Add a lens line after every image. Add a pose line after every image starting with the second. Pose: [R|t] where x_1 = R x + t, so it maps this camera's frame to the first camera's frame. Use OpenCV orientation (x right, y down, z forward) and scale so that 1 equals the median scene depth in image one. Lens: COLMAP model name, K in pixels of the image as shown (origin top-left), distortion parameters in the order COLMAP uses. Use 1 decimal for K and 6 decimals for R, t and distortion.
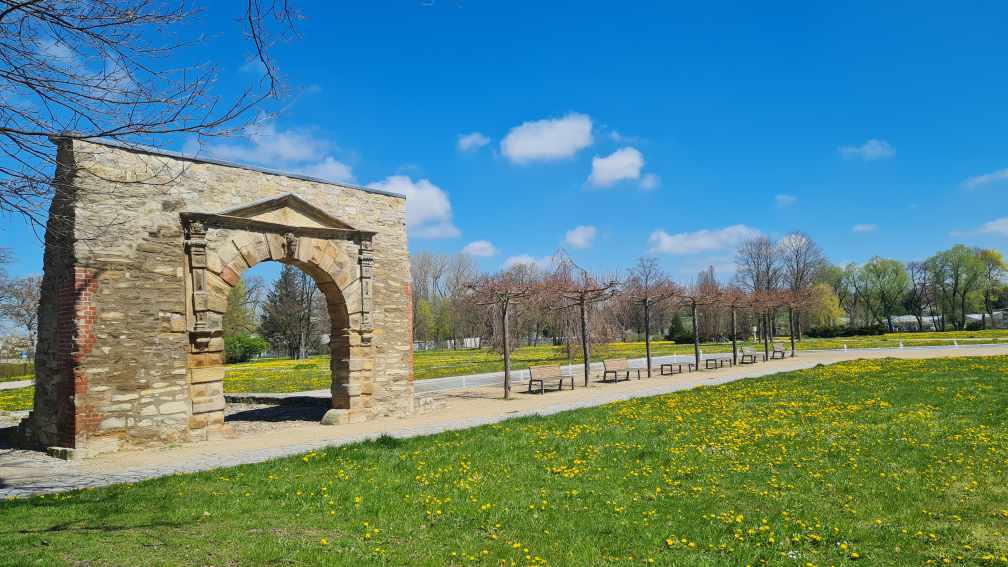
lens RADIAL K [[757.4, 0, 506.5], [0, 757.4, 286.9], [0, 0, 1]] dist [0.054619, -0.042804]
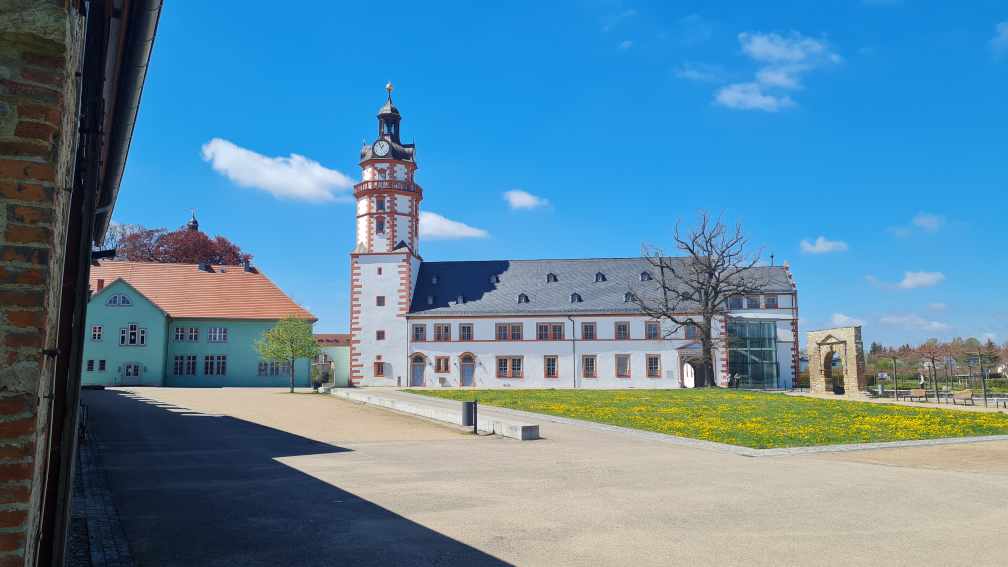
lens RADIAL K [[757.4, 0, 503.7], [0, 757.4, 283.7], [0, 0, 1]] dist [0.054619, -0.042804]
pose [[-0.759280, -0.020640, -0.650436, 3.458678], [0.088910, 0.986835, -0.135102, 0.001058], [0.644662, -0.160411, -0.747449, 2.856960]]
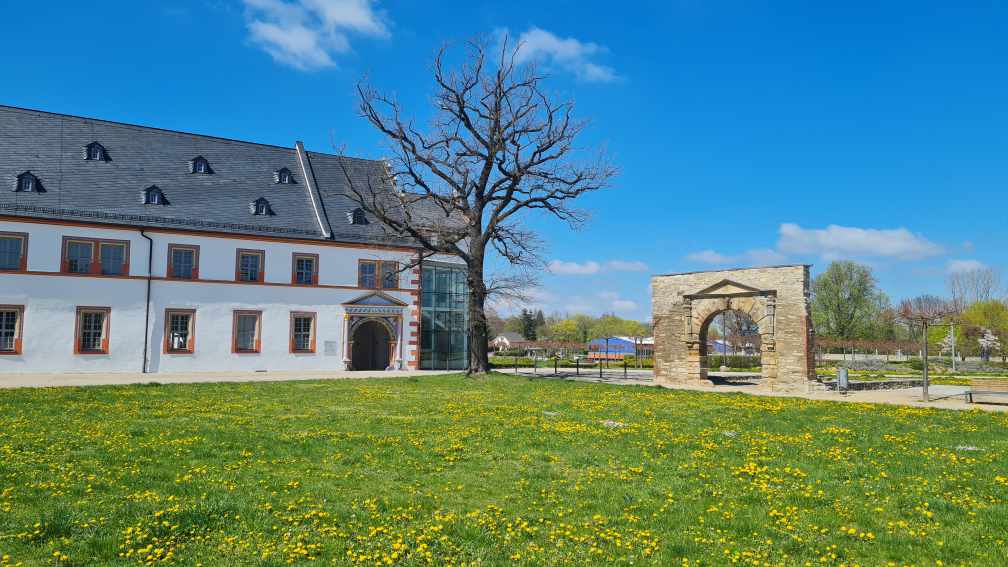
lens RADIAL K [[757.4, 0, 506.4], [0, 757.4, 284.1], [0, 0, 1]] dist [0.054619, -0.042804]
pose [[-0.188822, -0.028800, -0.981589, 1.958822], [0.071716, 0.996496, -0.043033, -0.059223], [0.979389, -0.078521, -0.186095, 0.792679]]
